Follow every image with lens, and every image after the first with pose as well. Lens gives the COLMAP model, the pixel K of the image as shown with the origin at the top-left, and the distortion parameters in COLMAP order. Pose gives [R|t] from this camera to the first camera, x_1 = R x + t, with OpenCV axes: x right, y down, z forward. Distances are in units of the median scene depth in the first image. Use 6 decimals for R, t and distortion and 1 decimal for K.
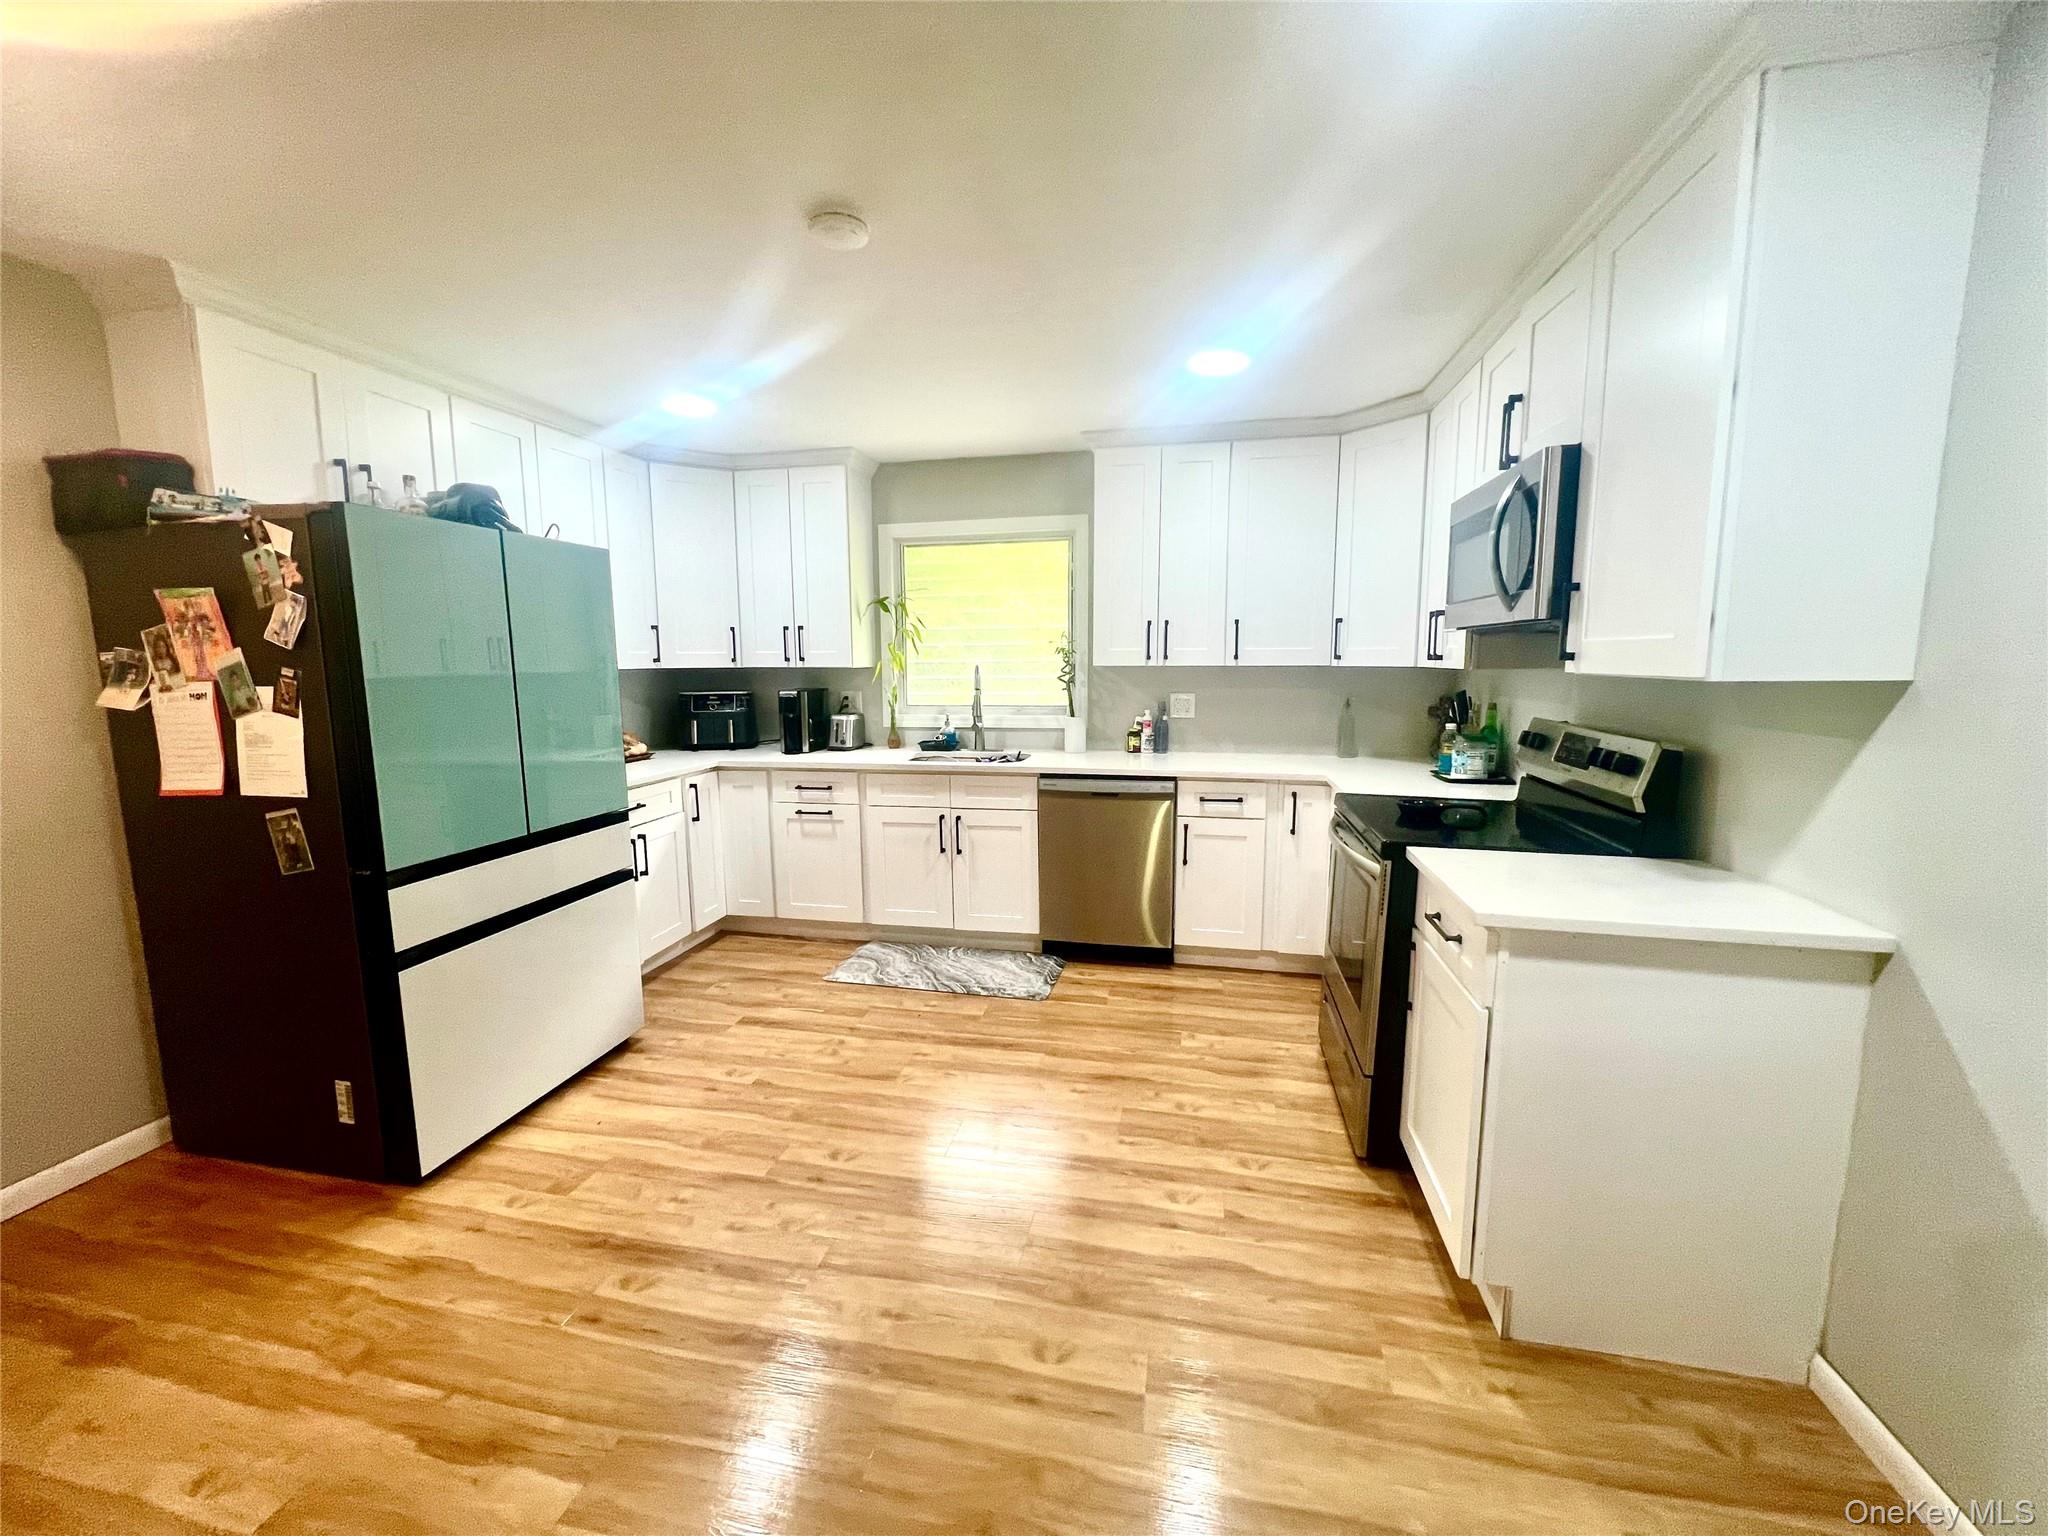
lens RADIAL K [[814.7, 0, 1016.5], [0, 814.7, 765.5], [0, 0, 1]] dist [-0.000233, -0.000156]
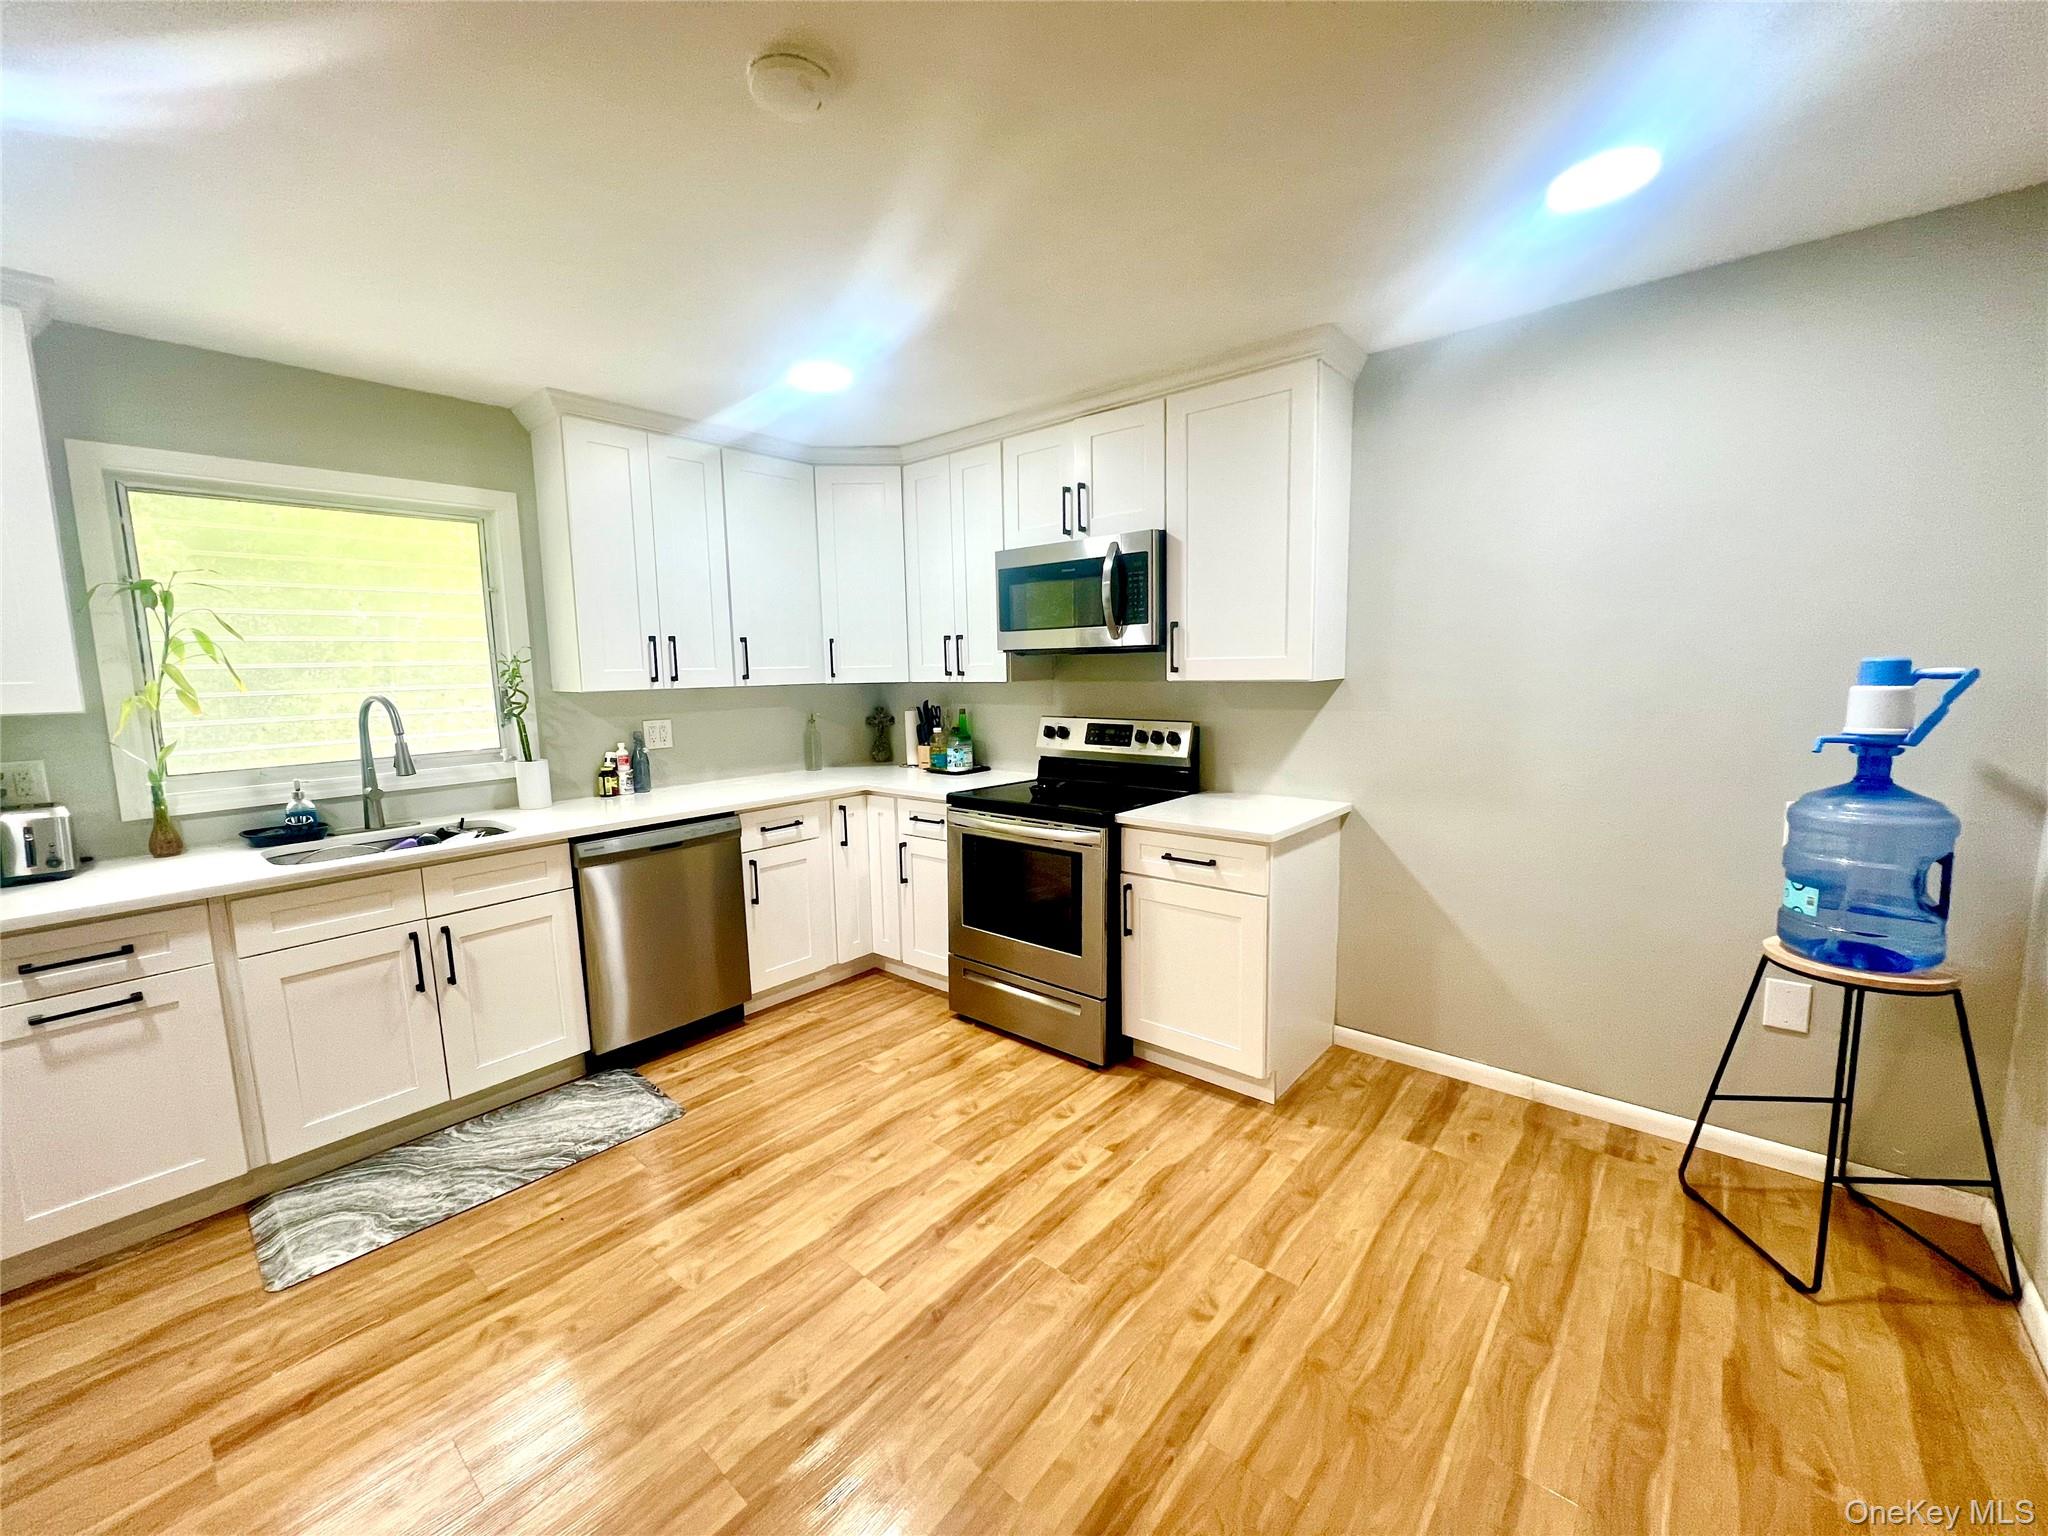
lens RADIAL K [[814.7, 0, 1022.5], [0, 814.7, 764.8], [0, 0, 1]] dist [-0.000233, -0.000156]
pose [[0.474908, -0.113830, 0.872642, -0.438151], [0.133558, 0.989436, 0.056380, -0.045080], [-0.869841, 0.089773, 0.485094, 0.285566]]
